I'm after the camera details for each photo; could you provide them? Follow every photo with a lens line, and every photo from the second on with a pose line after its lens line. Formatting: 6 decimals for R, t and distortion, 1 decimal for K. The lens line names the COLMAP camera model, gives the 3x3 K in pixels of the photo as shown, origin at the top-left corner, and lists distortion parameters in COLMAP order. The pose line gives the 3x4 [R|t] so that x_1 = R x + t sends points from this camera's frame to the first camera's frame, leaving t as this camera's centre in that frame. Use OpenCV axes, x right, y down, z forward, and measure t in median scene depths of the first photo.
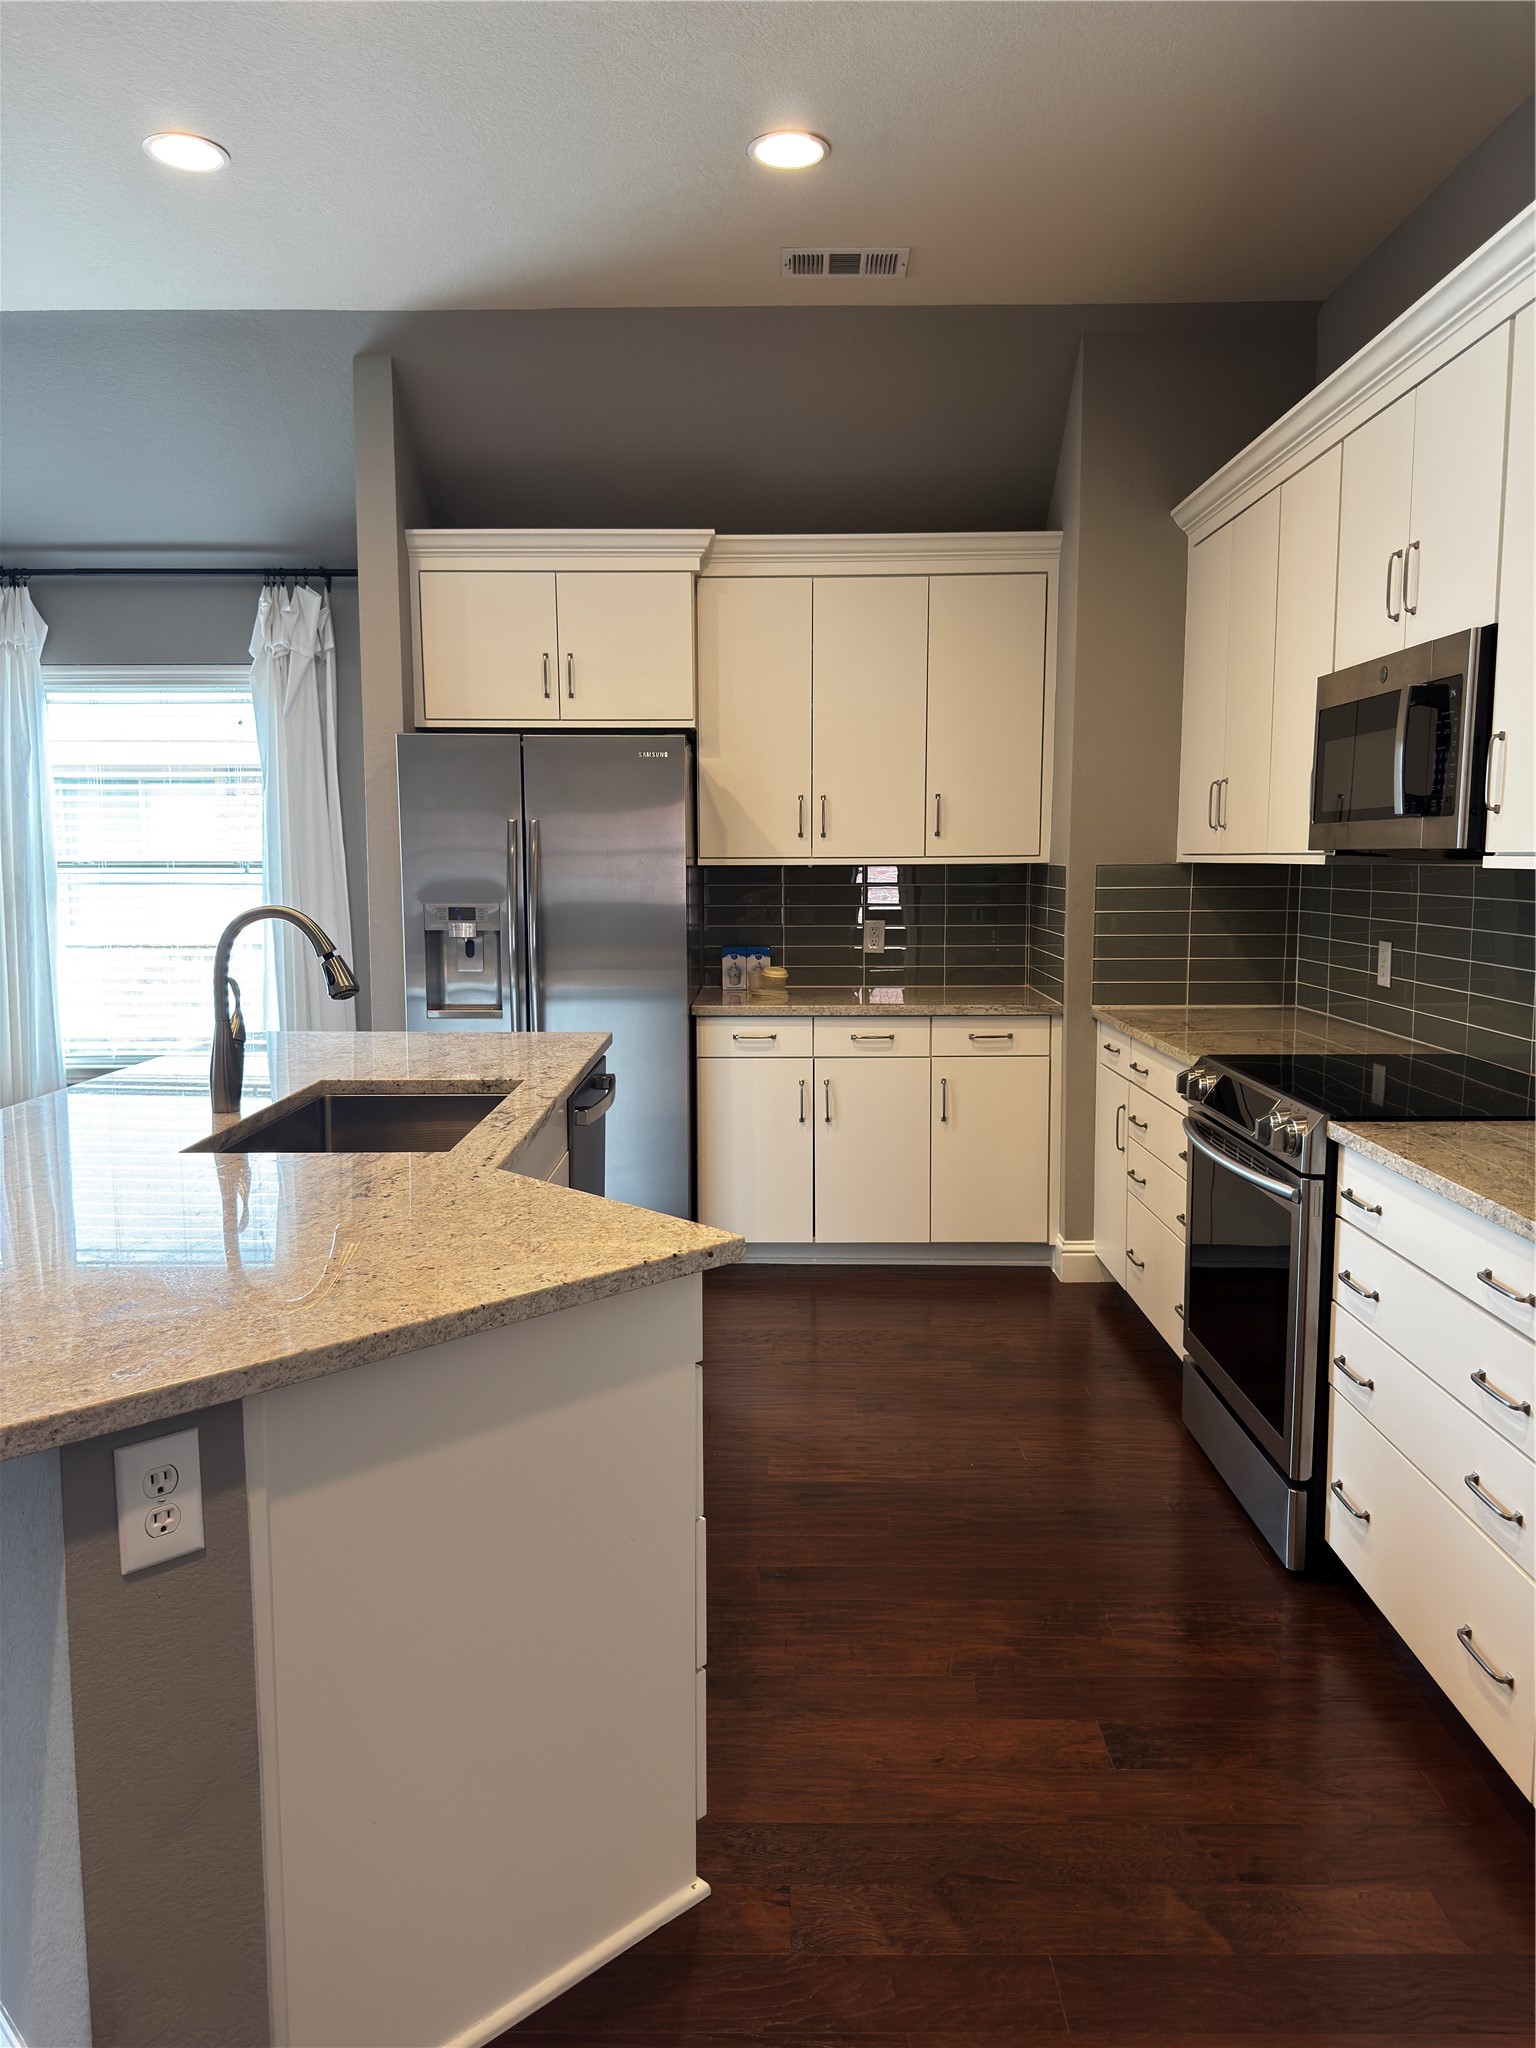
lens RADIAL K [[1456.0, 0, 768.0], [0, 1456.0, 1024.0], [0, 0, 1]] dist [0.035199, -0.000200]
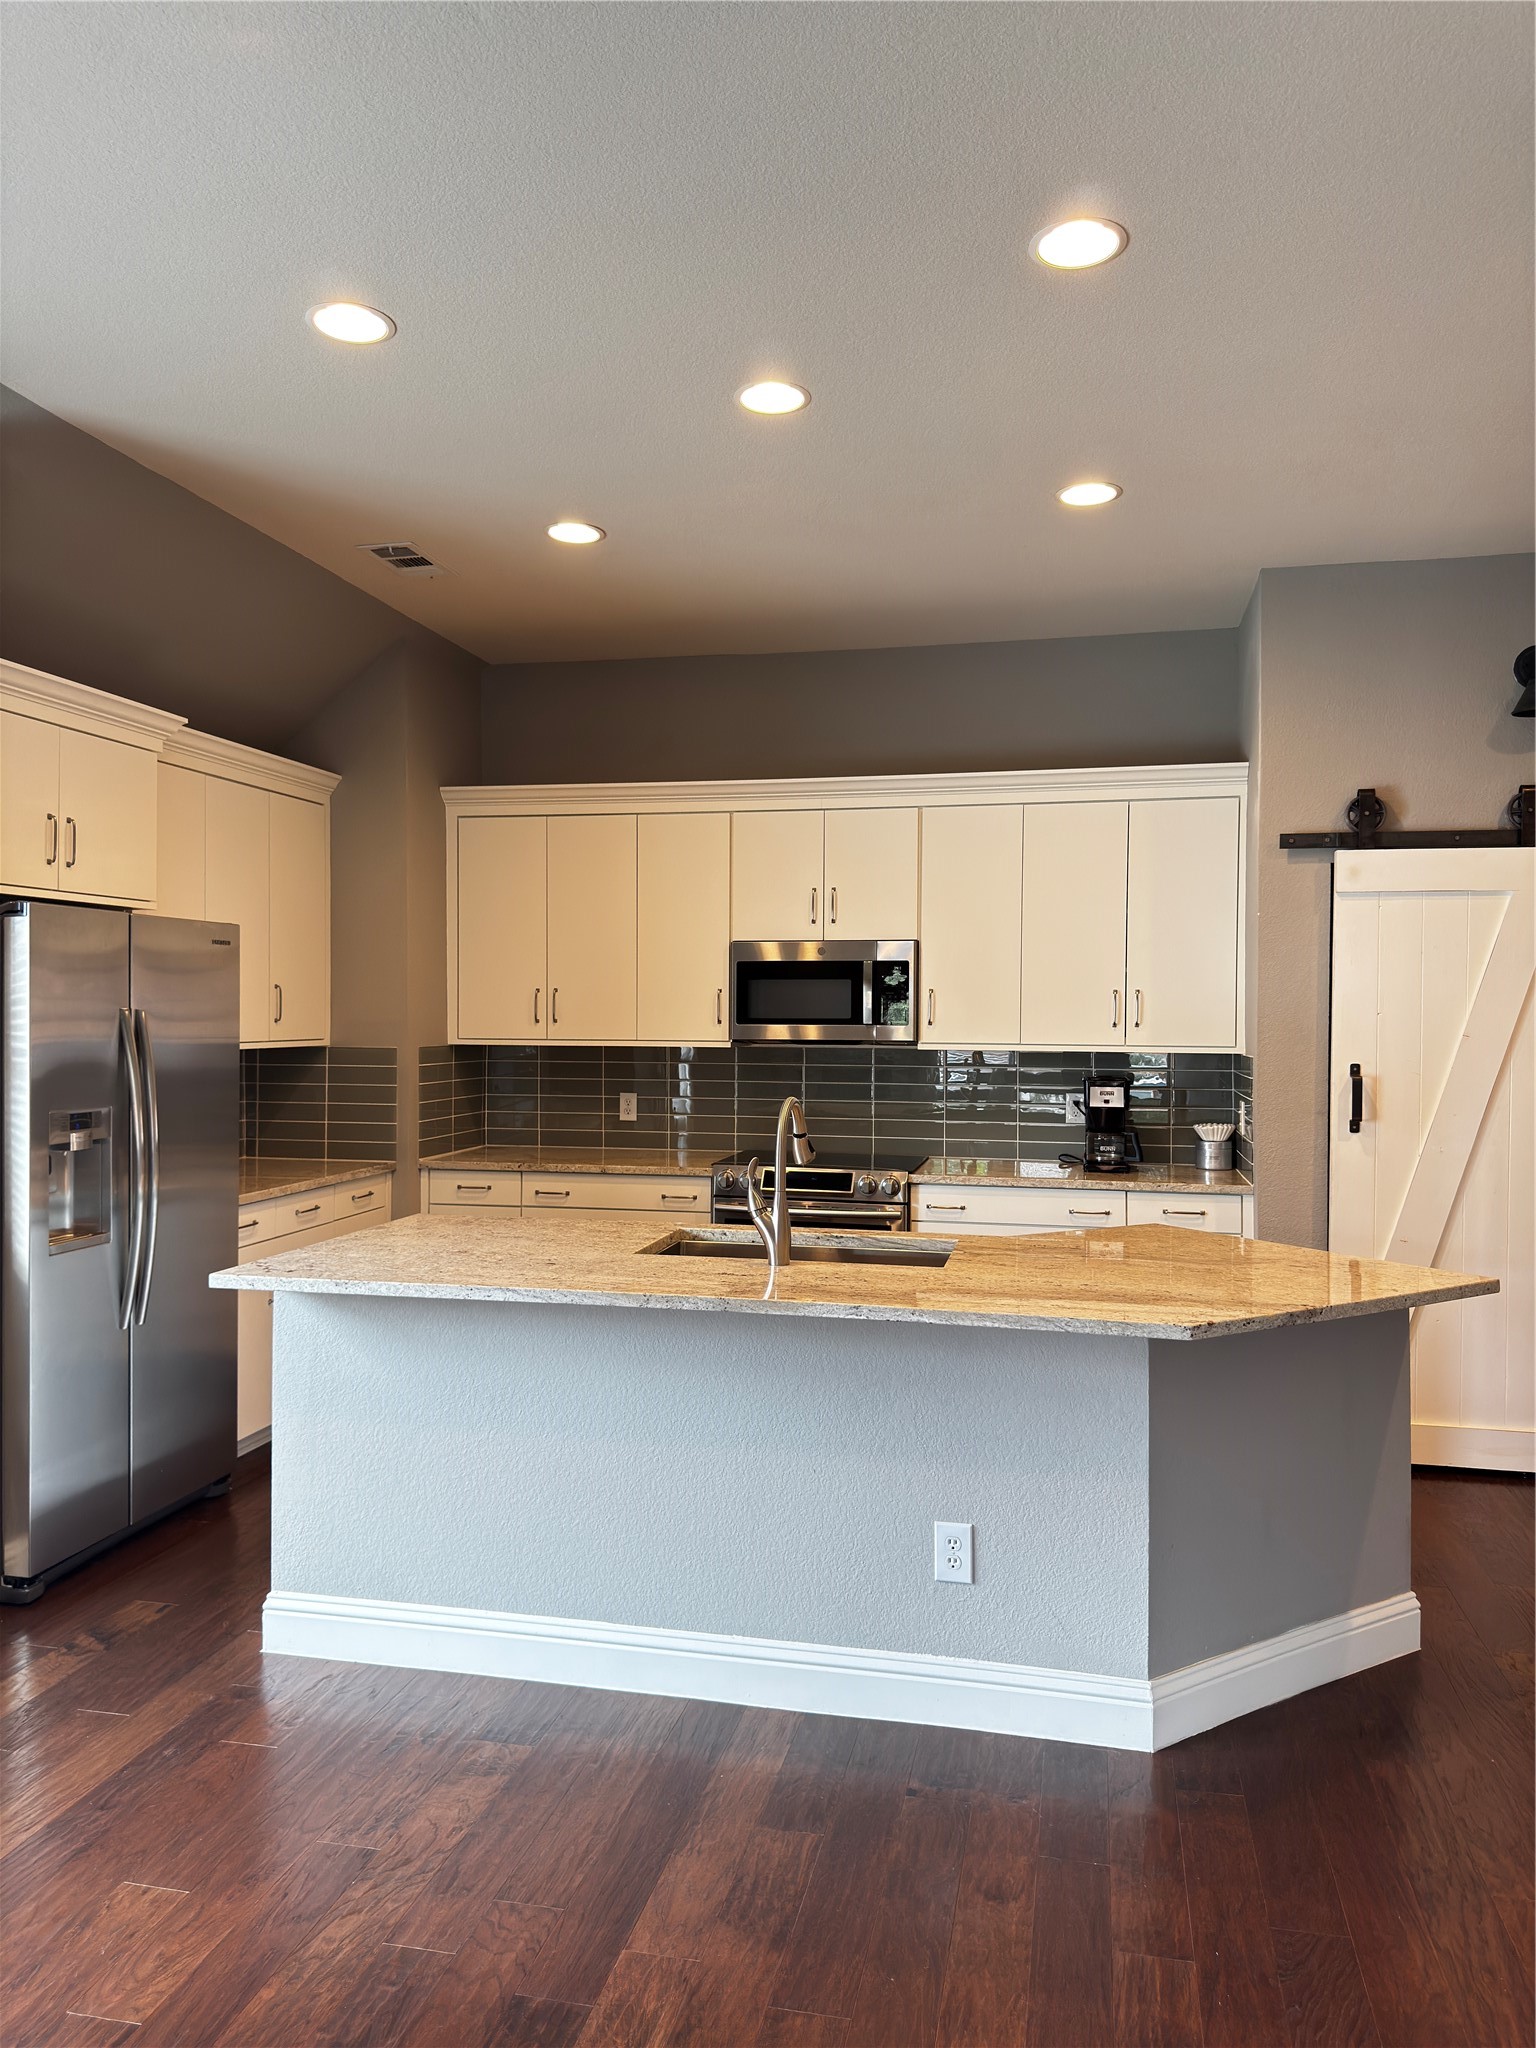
lens RADIAL K [[1456.0, 0, 768.0], [0, 1456.0, 1024.0], [0, 0, 1]] dist [0.035199, -0.000200]
pose [[0.214325, -0.004611, 0.976752, -0.943627], [0.108425, 0.993921, -0.019100, -0.072086], [-0.970726, 0.109998, 0.213522, 0.435445]]
